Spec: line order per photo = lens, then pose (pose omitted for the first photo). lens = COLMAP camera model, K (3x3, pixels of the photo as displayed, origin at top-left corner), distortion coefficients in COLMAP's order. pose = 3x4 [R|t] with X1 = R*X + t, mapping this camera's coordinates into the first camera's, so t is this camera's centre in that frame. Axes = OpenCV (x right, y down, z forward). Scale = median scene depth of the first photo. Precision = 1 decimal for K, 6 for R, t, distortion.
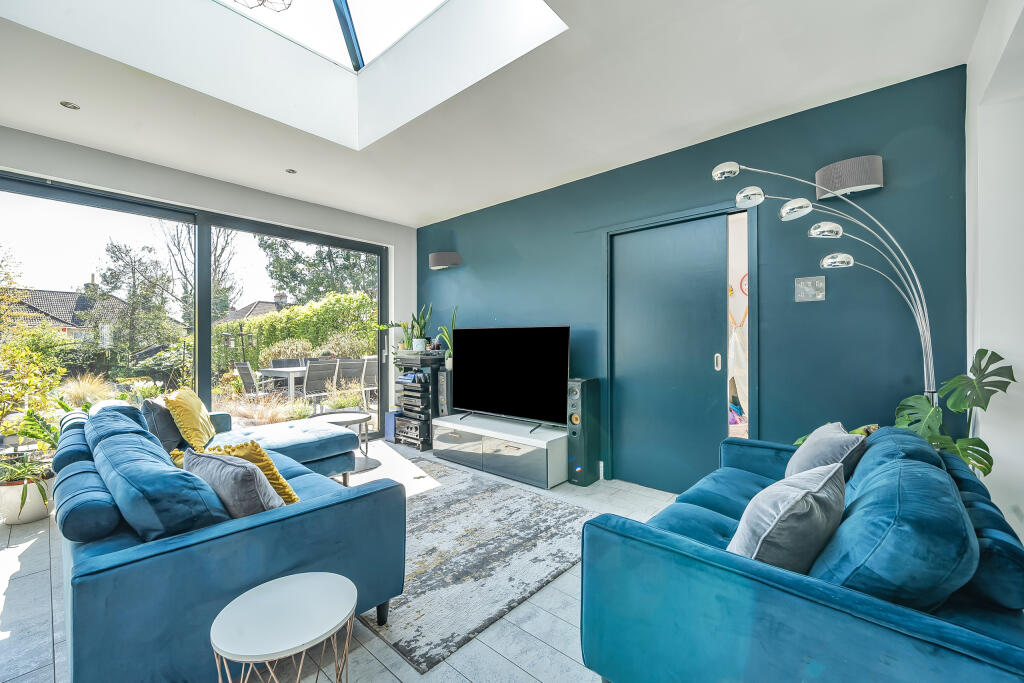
lens RADIAL K [[415.0, 0, 505.1], [0, 415.0, 345.2], [0, 0, 1]] dist [-0.000783, -0.000051]
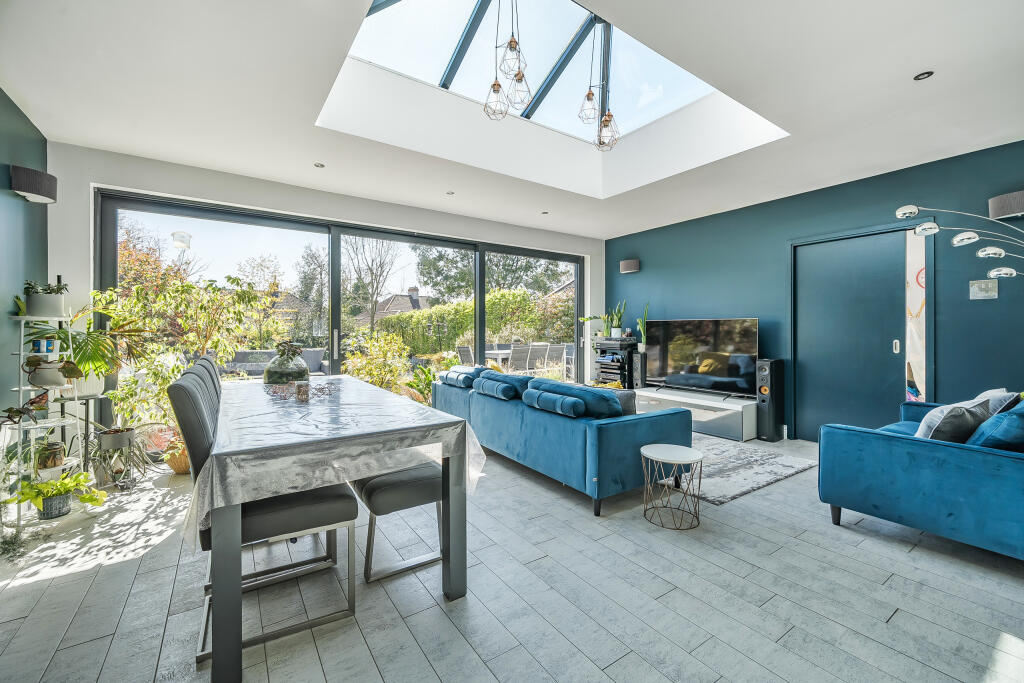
lens RADIAL K [[415.0, 0, 518.0], [0, 415.0, 333.3], [0, 0, 1]] dist [-0.000783, -0.000051]
pose [[0.969695, 0.001592, -0.244312, -0.253966], [-0.002210, 0.999995, -0.002256, 0.005046], [0.244307, 0.002728, 0.969694, -0.433782]]
